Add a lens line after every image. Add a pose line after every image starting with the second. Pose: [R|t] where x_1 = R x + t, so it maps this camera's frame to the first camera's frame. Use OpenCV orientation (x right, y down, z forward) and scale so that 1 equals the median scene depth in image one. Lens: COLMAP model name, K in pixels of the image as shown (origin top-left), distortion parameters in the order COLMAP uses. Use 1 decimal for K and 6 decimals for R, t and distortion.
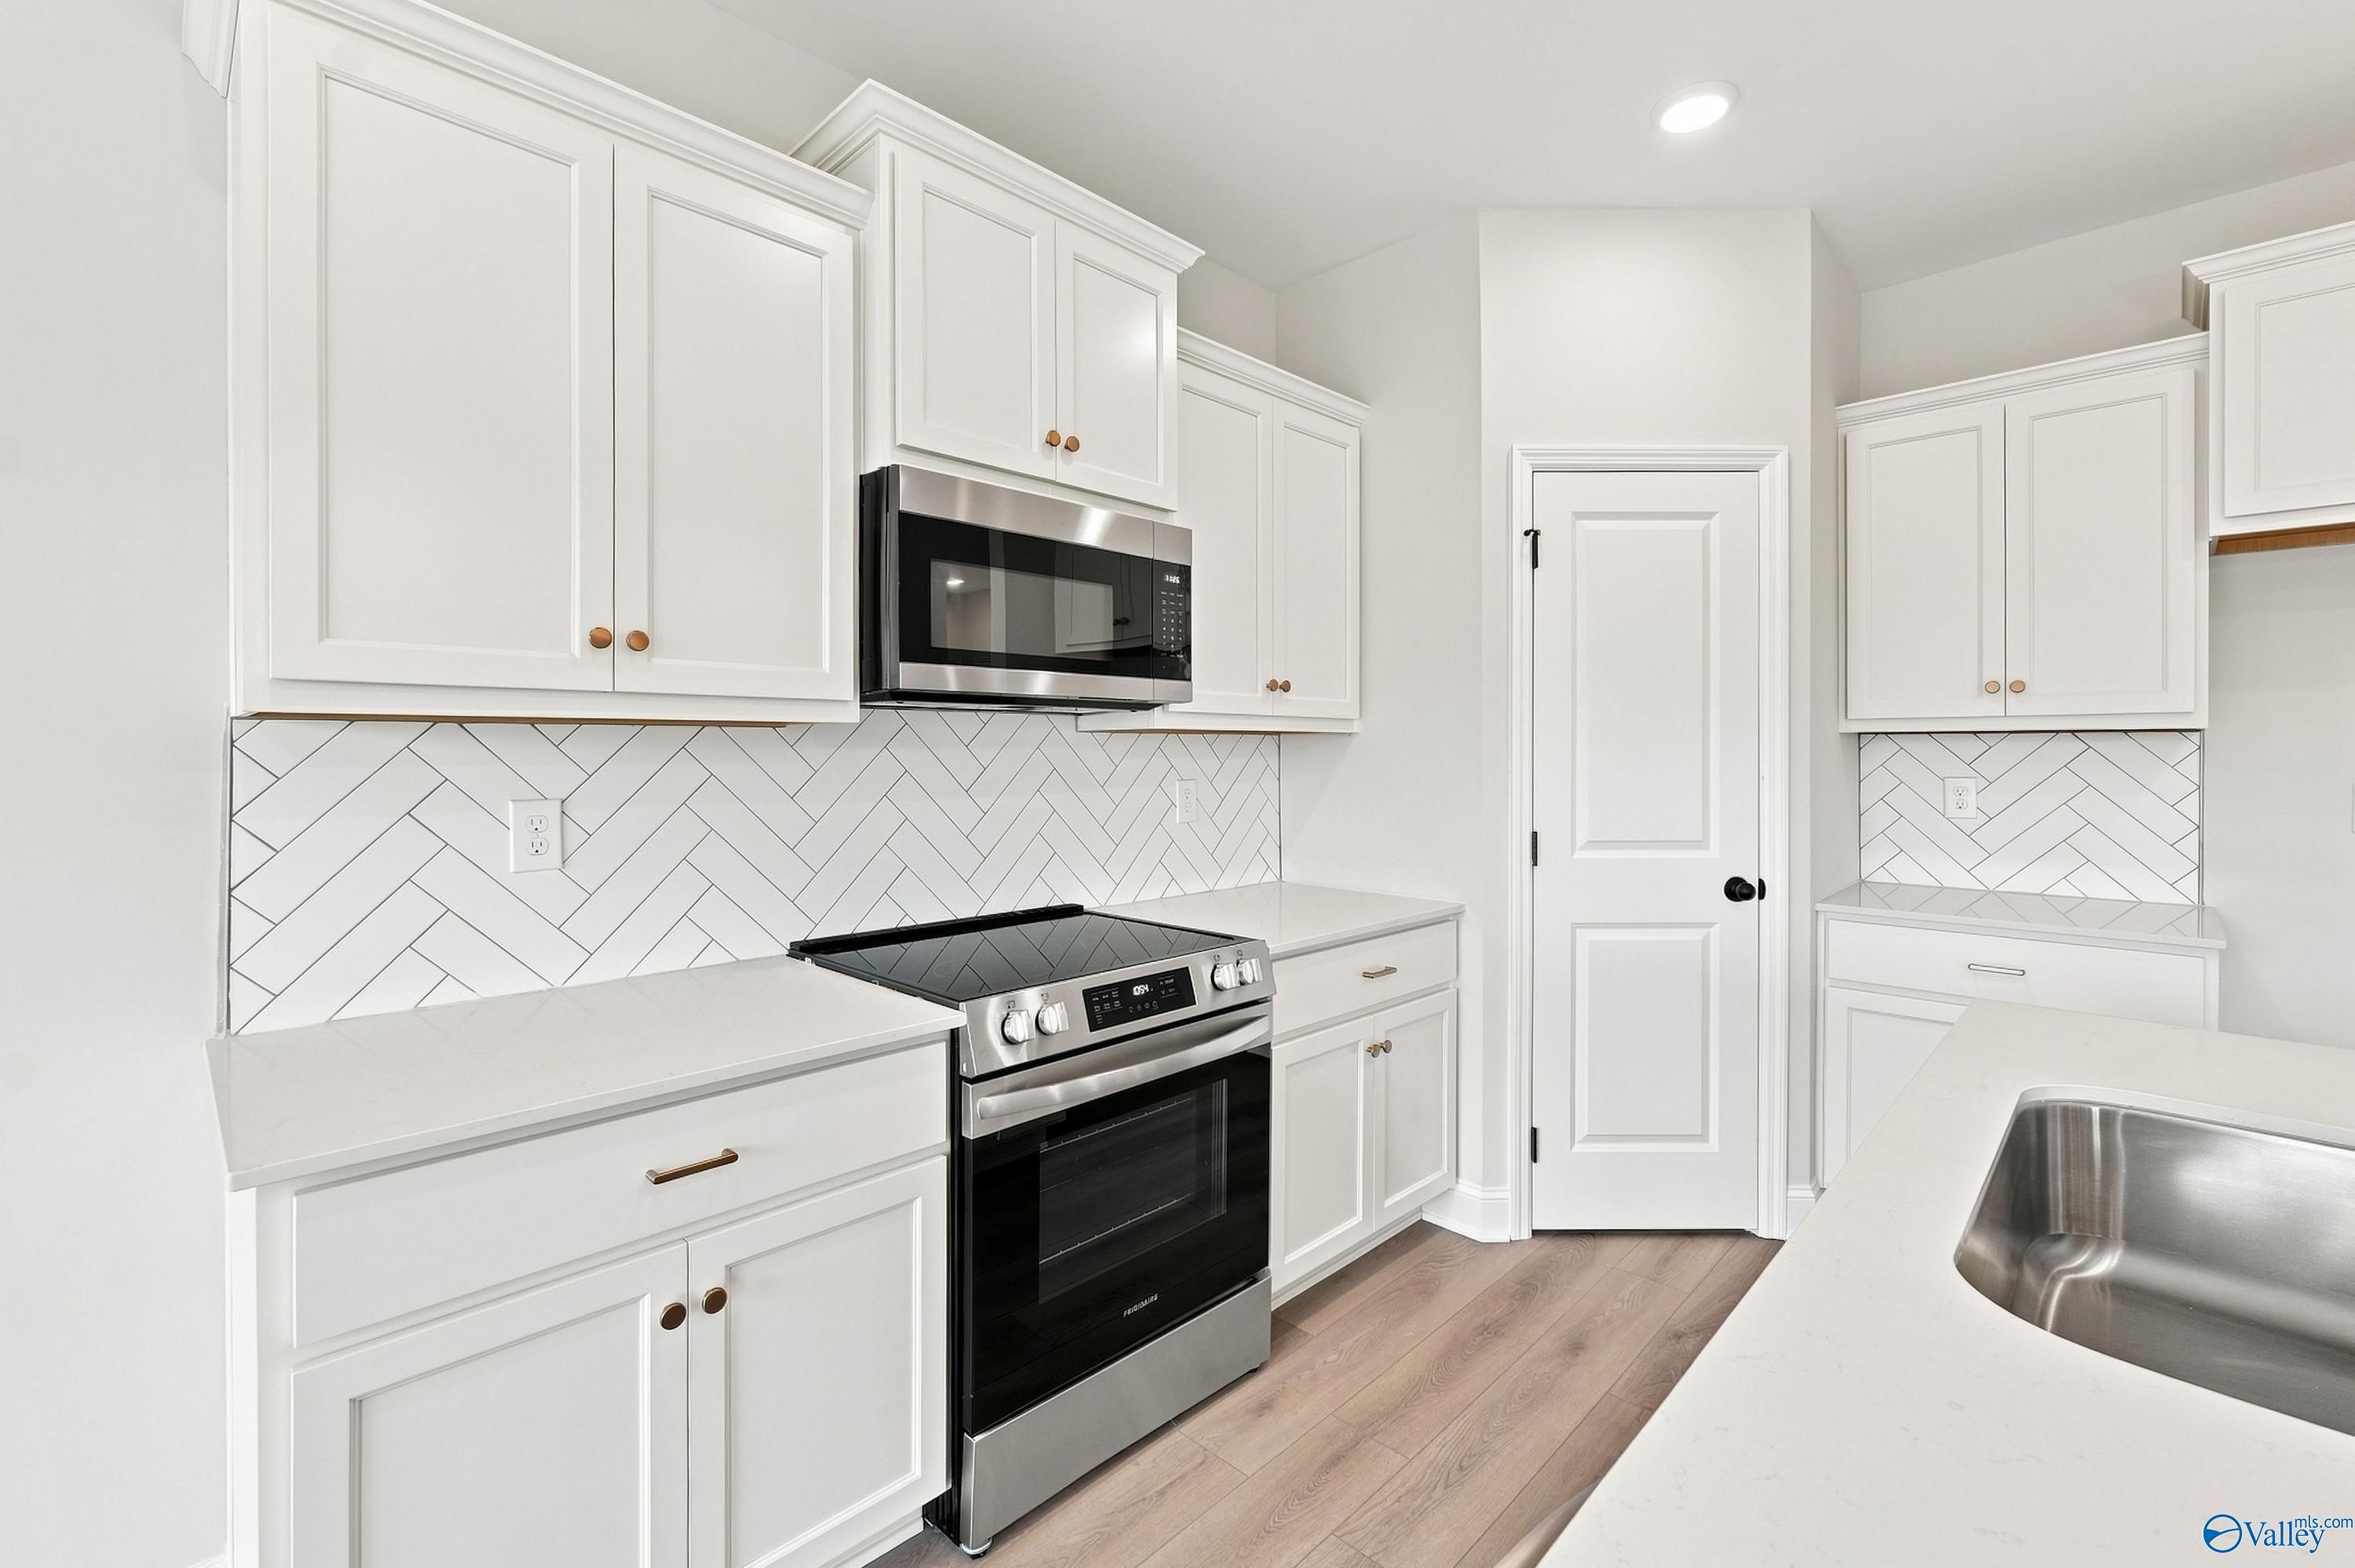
lens RADIAL K [[1013.1, 0, 1162.0], [0, 1013.1, 756.4], [0, 0, 1]] dist [0.003240, 0.000187]
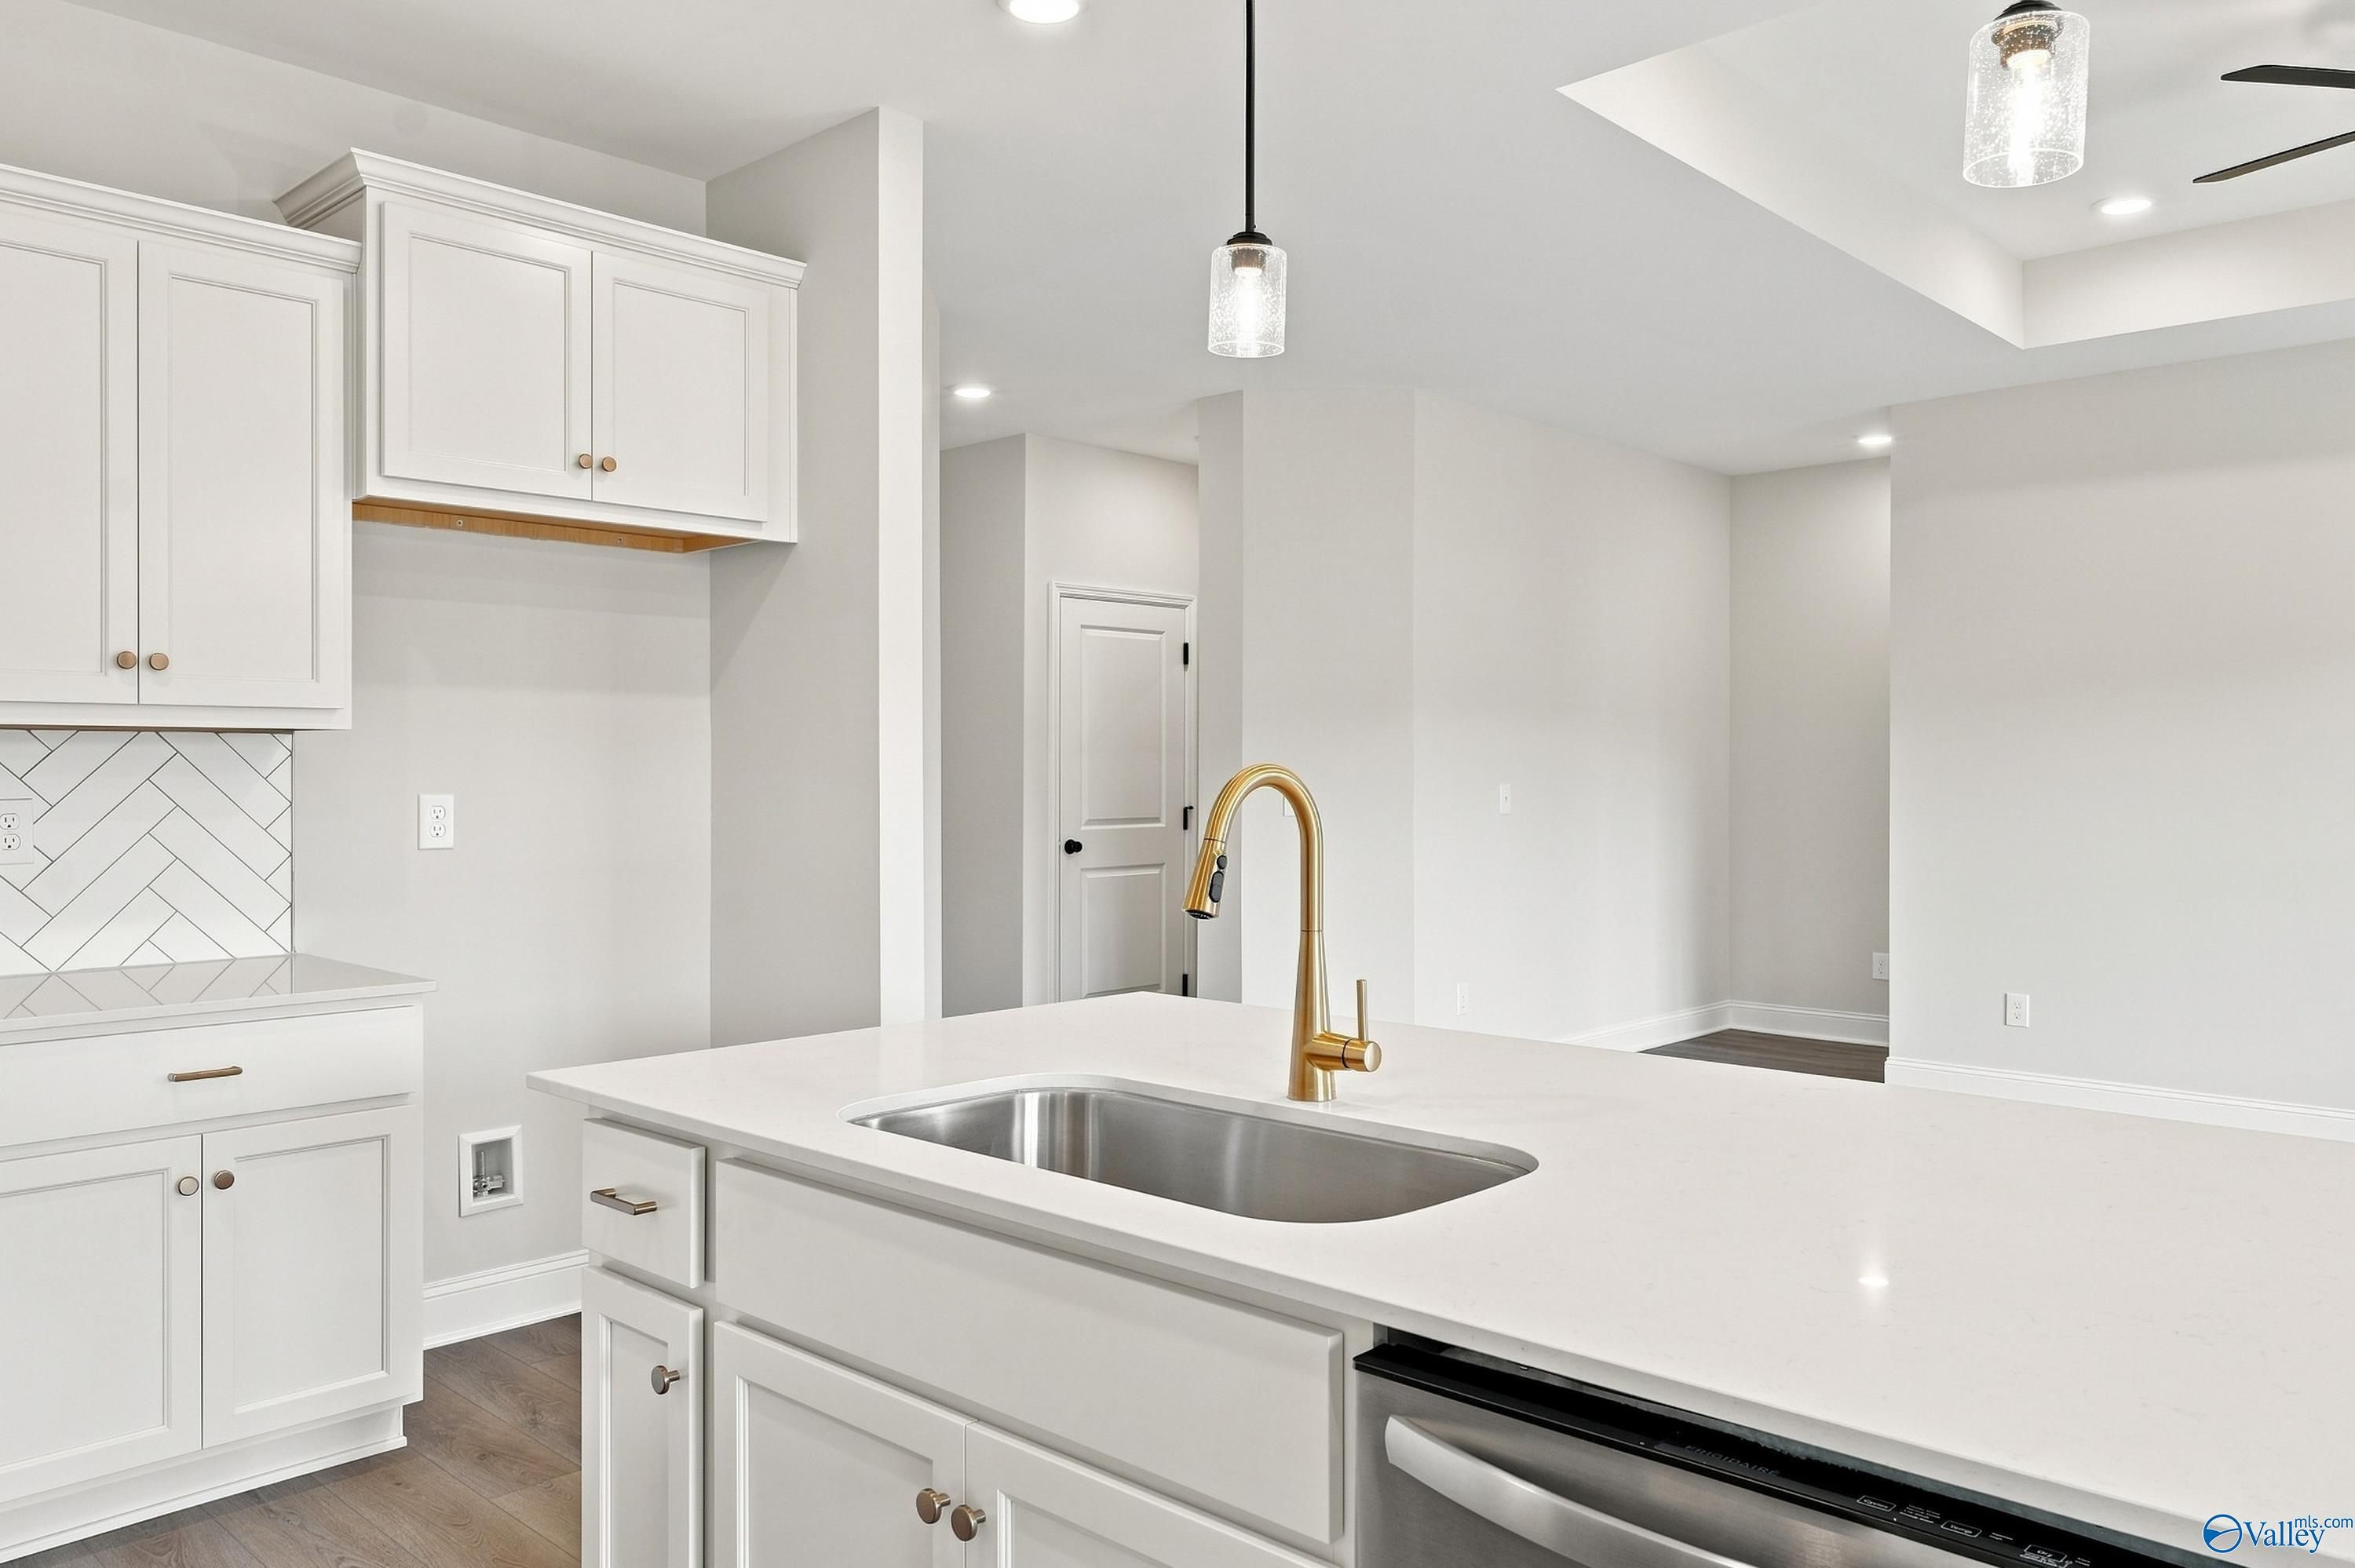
lens RADIAL K [[1674.8, 0, 1167.7], [0, 1674.8, 787.5], [0, 0, 1]] dist [0.003578, -0.005751]
pose [[-0.019194, -0.009950, 0.999766, -0.339647], [0.004229, 0.999941, 0.010033, 0.008300], [-0.999807, 0.004421, -0.019151, 0.397040]]
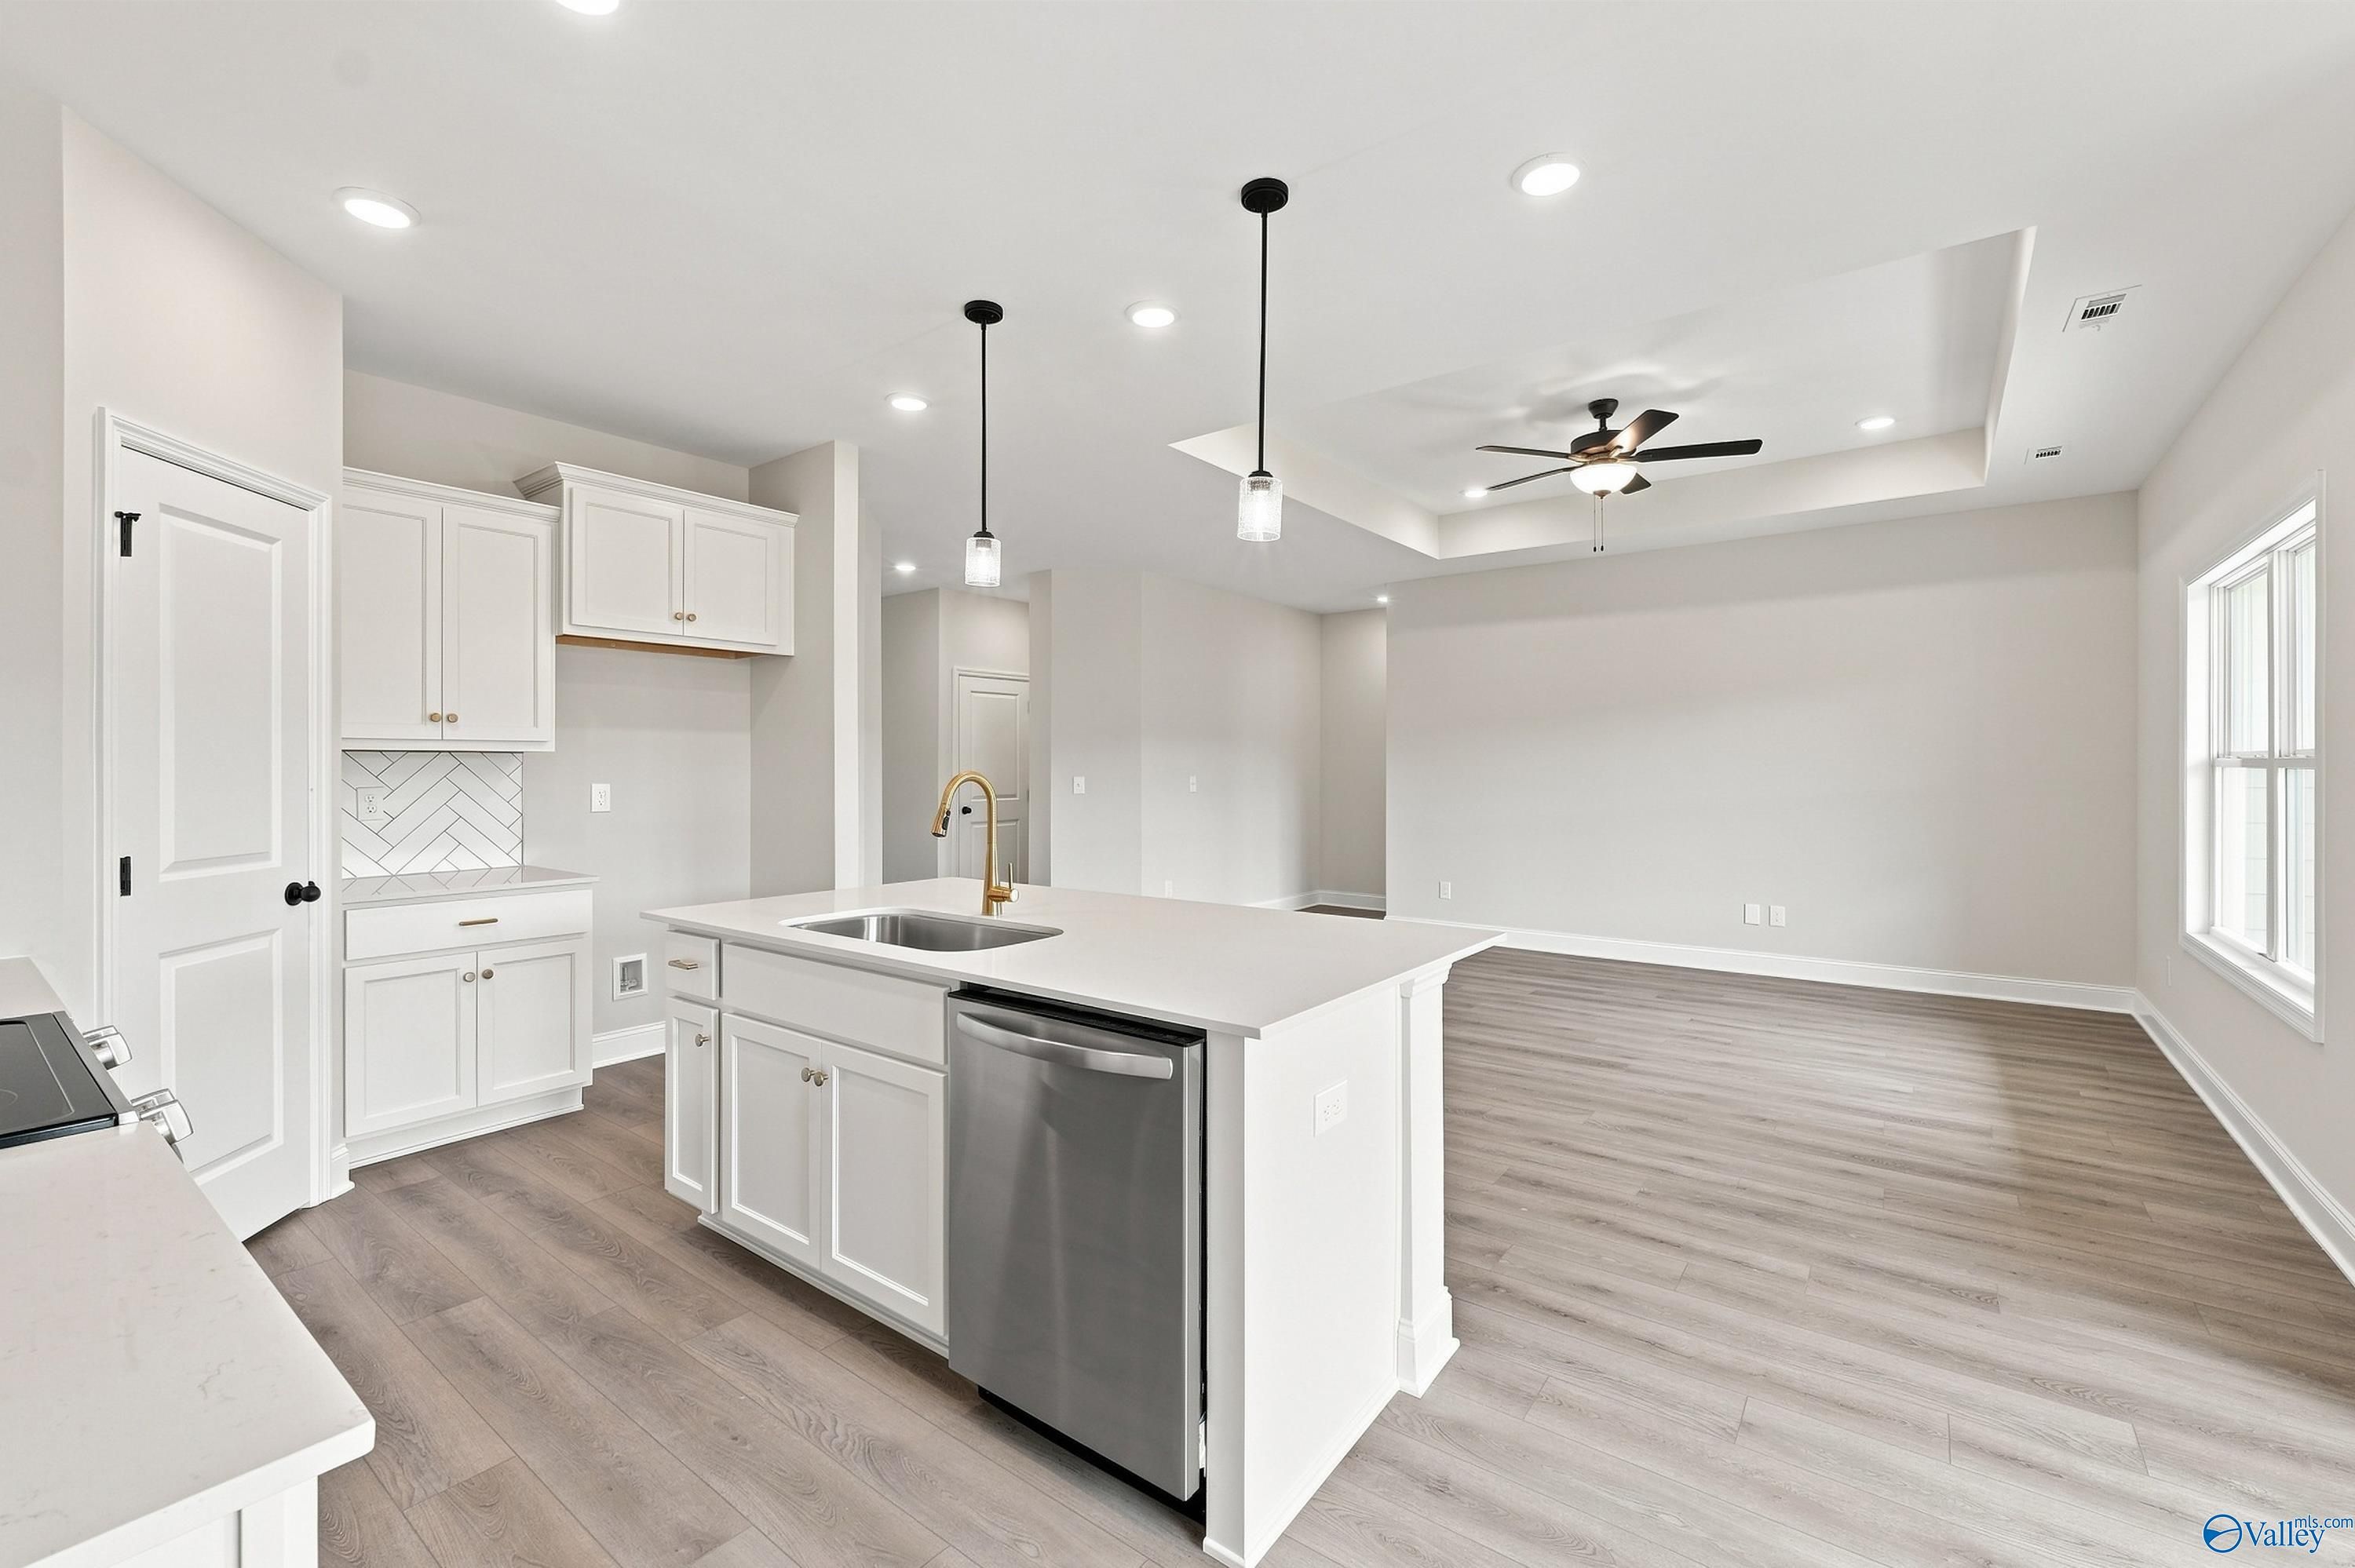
lens RADIAL K [[981.2, 0, 1167.4], [0, 981.2, 771.6], [0, 0, 1]] dist [-0.000452, -0.000073]
pose [[-0.125887, -0.004833, 0.992033, -0.670295], [0.004968, 0.999973, 0.005502, 0.000422], [-0.992032, 0.005621, -0.125860, 0.248214]]
